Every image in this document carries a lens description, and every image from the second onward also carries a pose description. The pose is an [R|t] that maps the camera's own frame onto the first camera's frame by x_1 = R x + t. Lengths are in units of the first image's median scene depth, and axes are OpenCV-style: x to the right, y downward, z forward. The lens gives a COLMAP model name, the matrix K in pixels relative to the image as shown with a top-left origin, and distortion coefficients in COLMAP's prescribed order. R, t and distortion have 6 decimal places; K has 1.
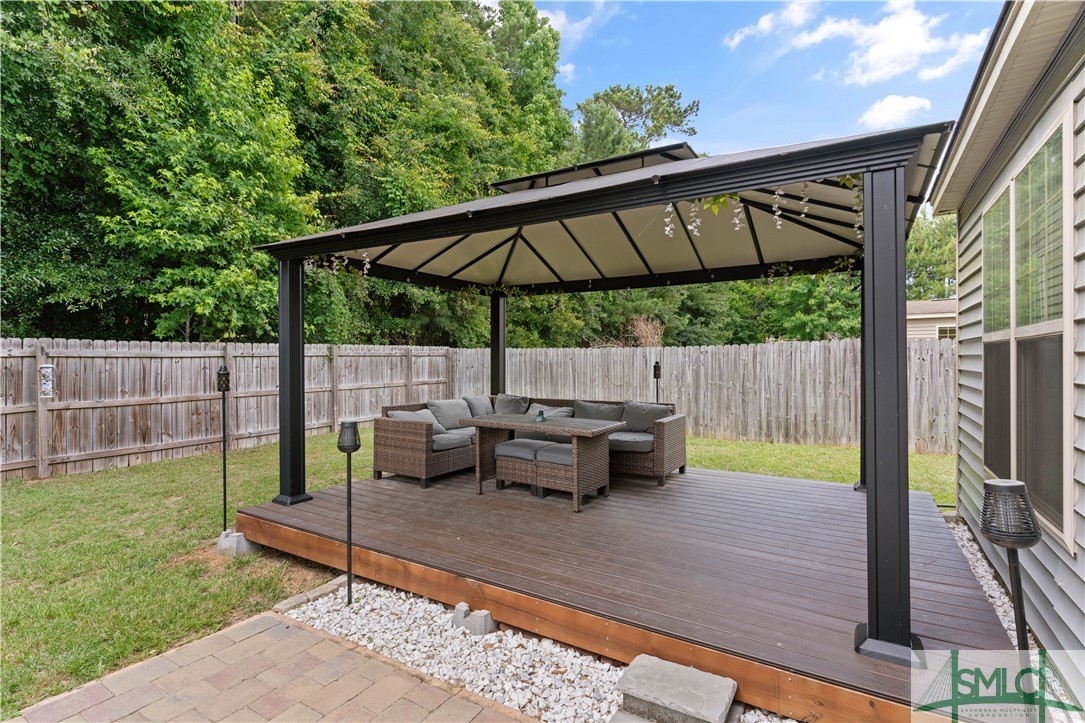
lens RADIAL K [[544.3, 0, 548.3], [0, 544.3, 358.1], [0, 0, 1]] dist [-0.009925, -0.000348]
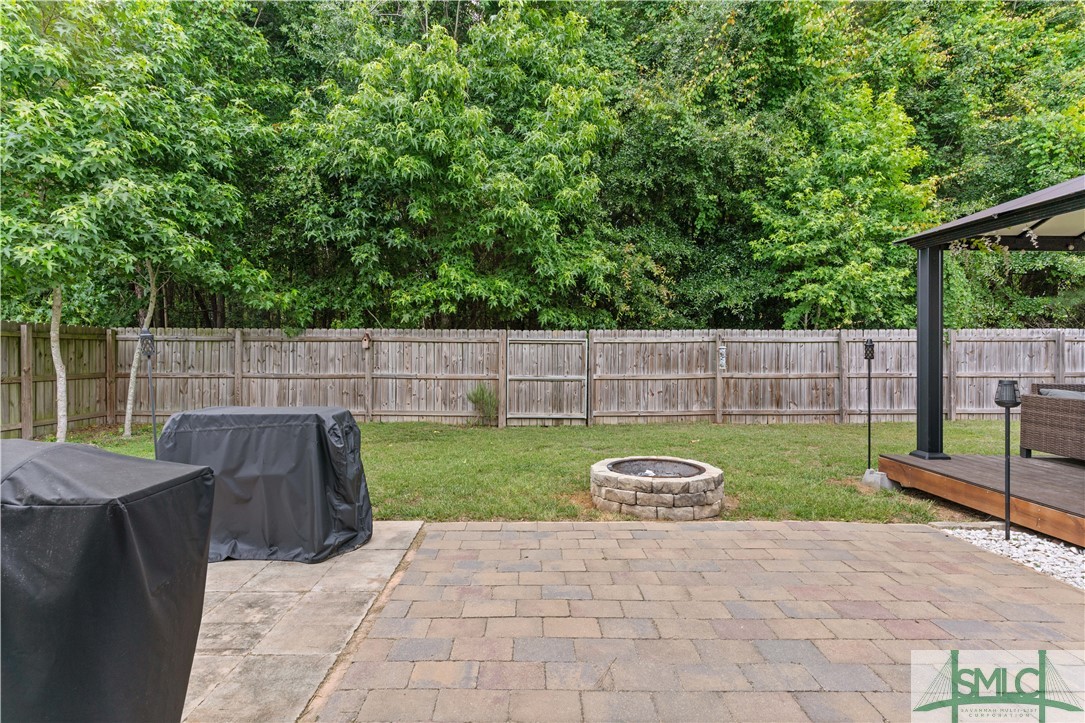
lens RADIAL K [[522.7, 0, 527.7], [0, 522.7, 357.2], [0, 0, 1]] dist [0.016936, -0.002374]
pose [[0.517168, 0.008326, -0.855843, 0.023727], [-0.001387, 0.999960, 0.008890, 0.023189], [0.855883, -0.003410, 0.517159, -0.166859]]
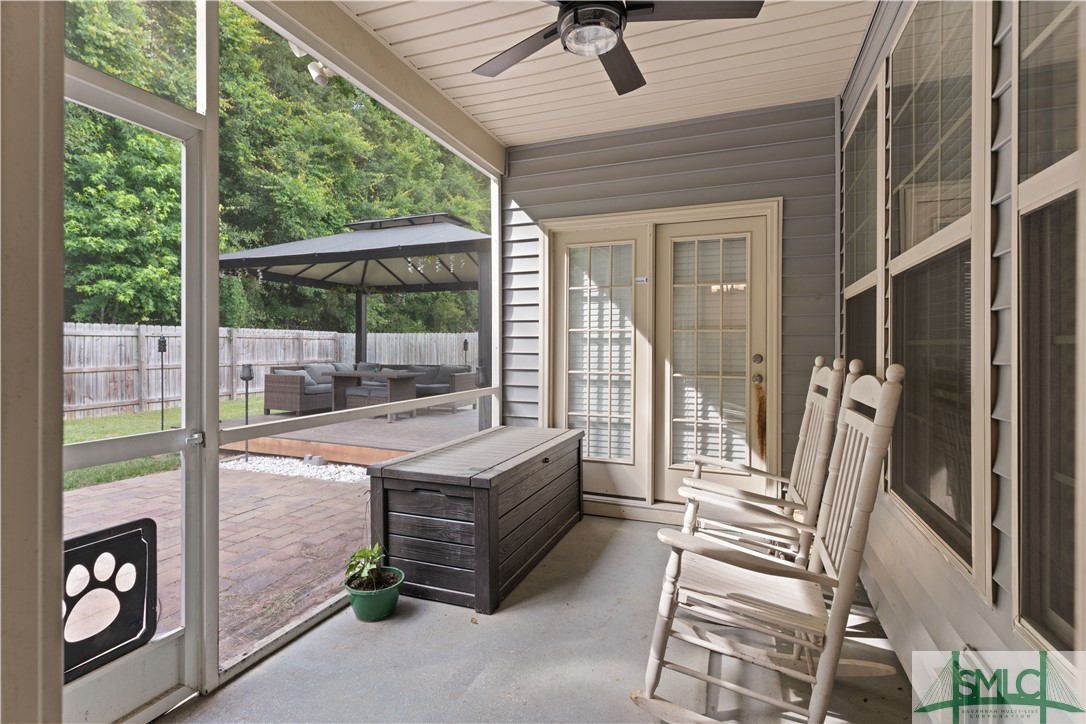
lens RADIAL K [[523.2, 0, 528.7], [0, 523.2, 349.7], [0, 0, 1]] dist [0.016936, -0.002374]
pose [[0.989864, 0.003429, 0.141974, 0.127084], [-0.004074, 0.999983, 0.004248, 0.021463], [-0.141957, -0.004784, 0.989861, -0.351638]]
